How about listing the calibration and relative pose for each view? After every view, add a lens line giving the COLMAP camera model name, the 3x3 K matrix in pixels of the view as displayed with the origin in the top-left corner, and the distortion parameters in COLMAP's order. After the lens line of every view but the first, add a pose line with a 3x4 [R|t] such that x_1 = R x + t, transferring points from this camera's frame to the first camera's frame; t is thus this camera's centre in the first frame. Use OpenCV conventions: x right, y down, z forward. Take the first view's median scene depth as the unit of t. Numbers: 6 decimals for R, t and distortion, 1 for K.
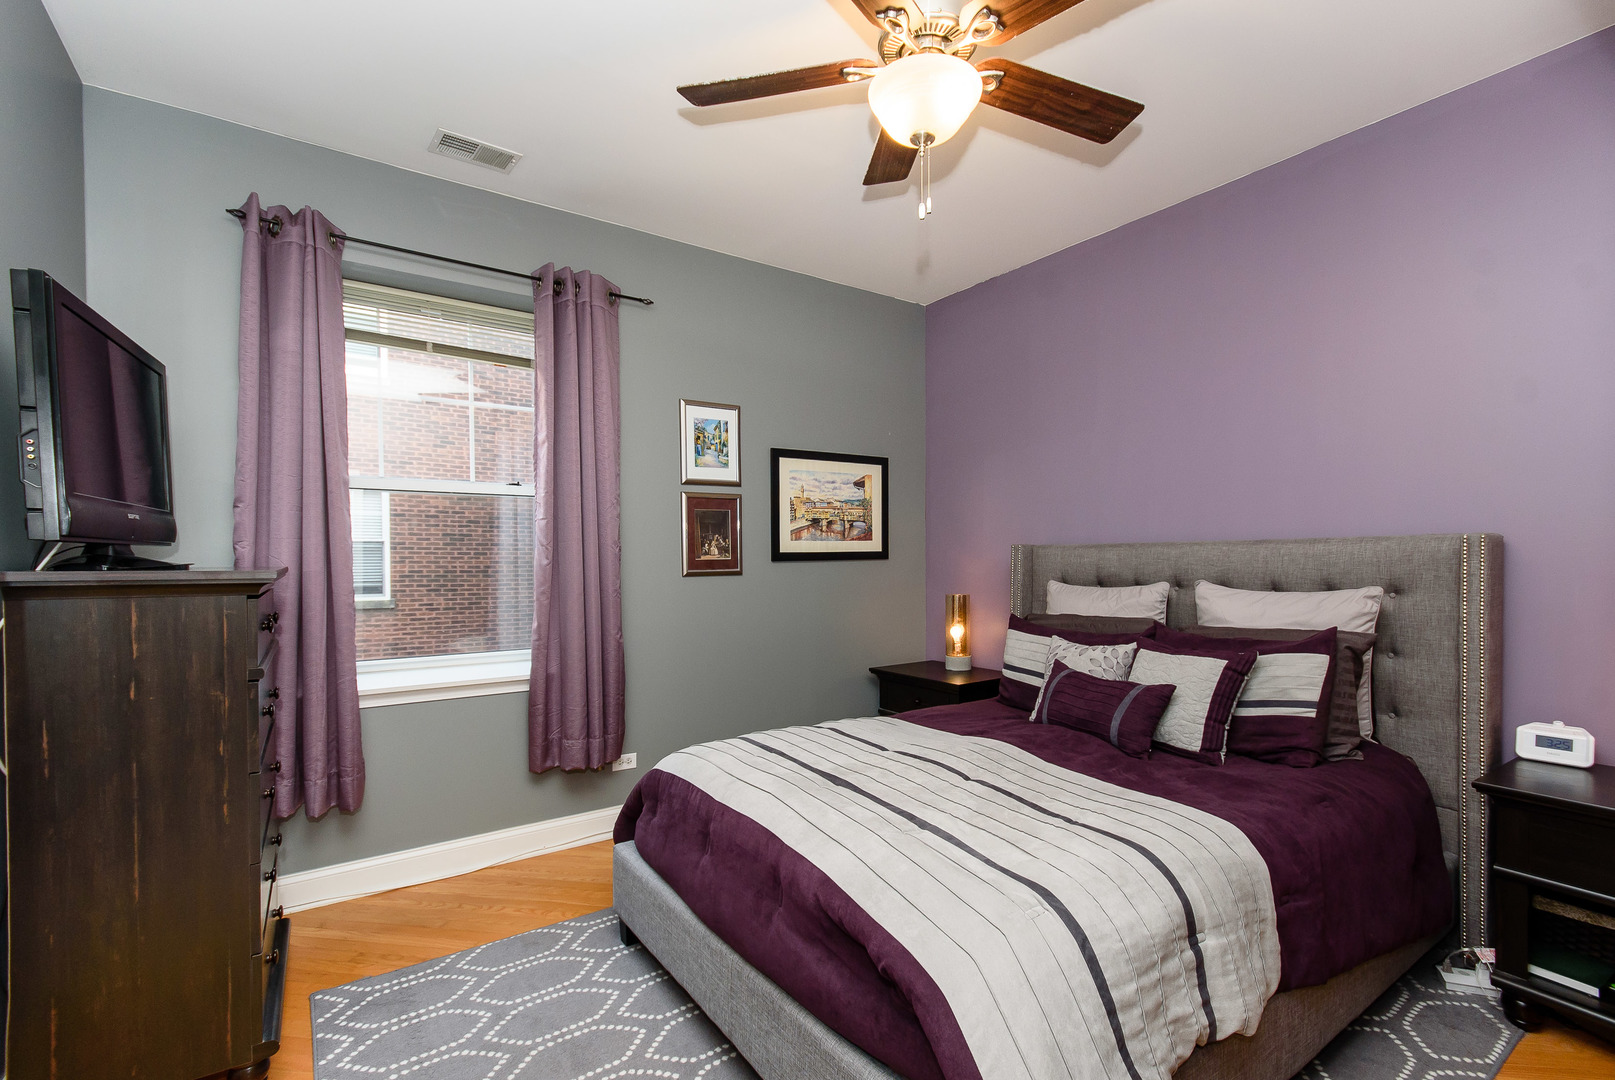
lens RADIAL K [[699.7, 0, 835.6], [0, 699.7, 573.2], [0, 0, 1]] dist [0.000299, 0.000028]
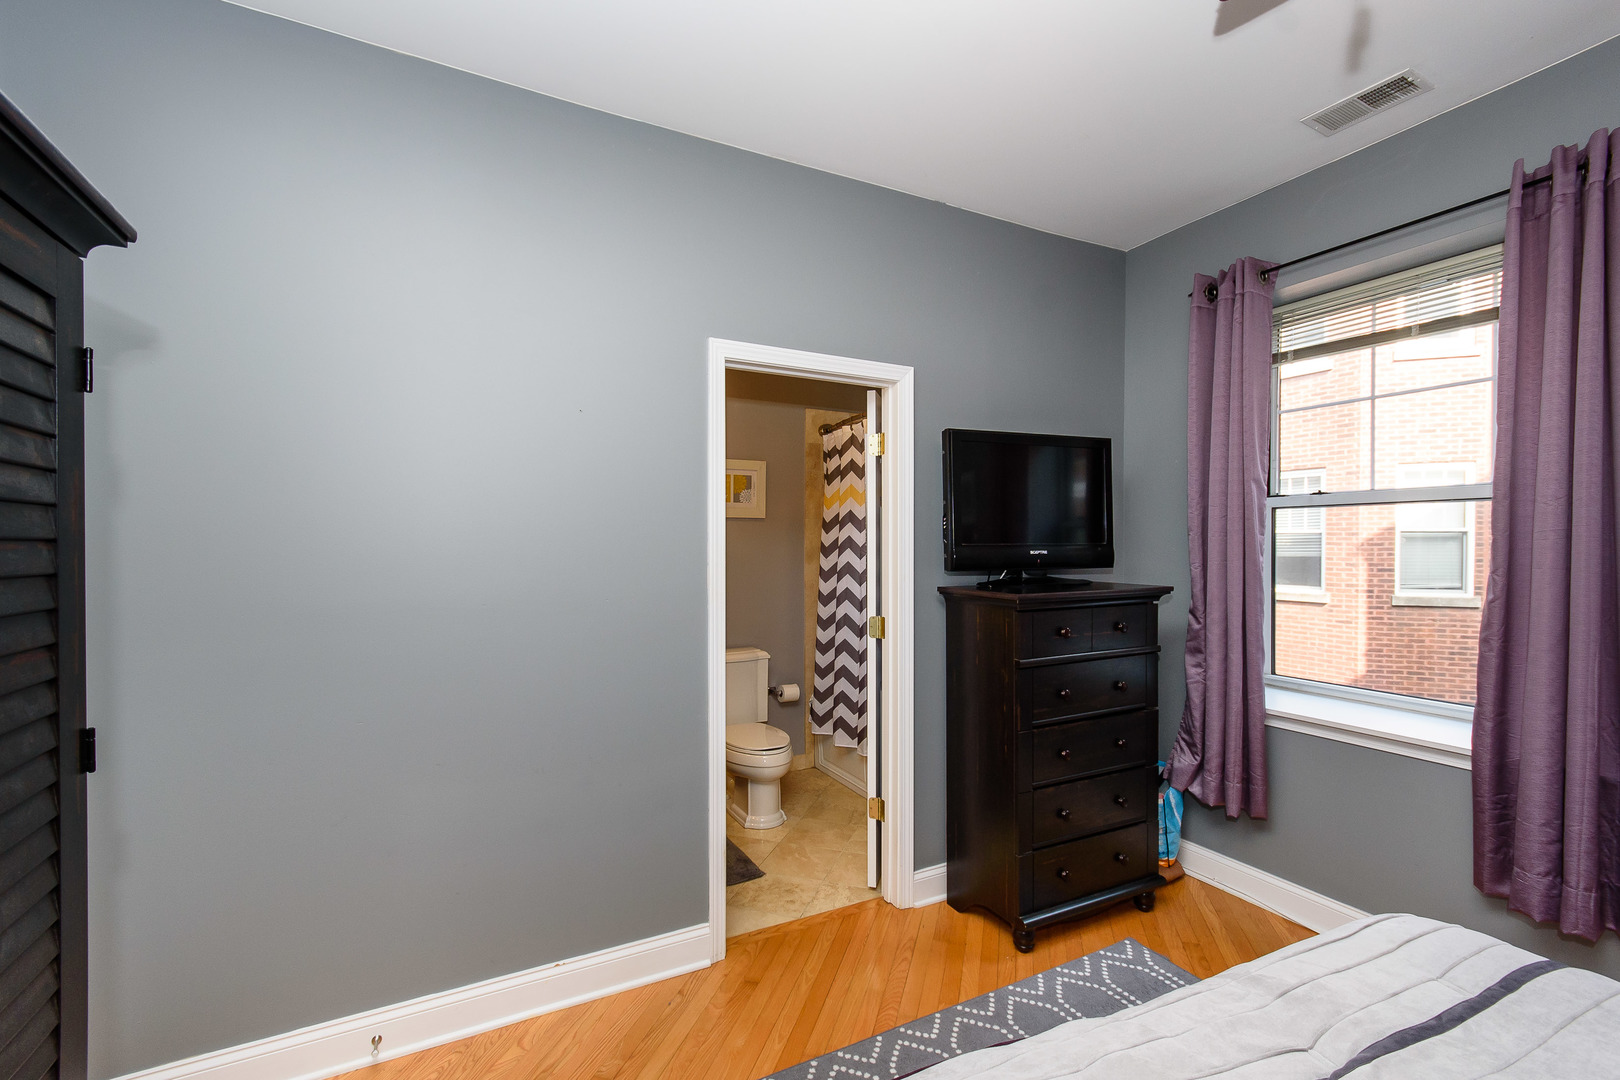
lens RADIAL K [[719.4, 0, 815.4], [0, 719.4, 546.1], [0, 0, 1]] dist [0.001464, 0.000195]
pose [[-0.119821, 0.007424, -0.992768, 0.399893], [-0.027368, 0.999567, 0.010778, -0.056807], [0.992418, 0.028462, -0.119566, 0.424217]]
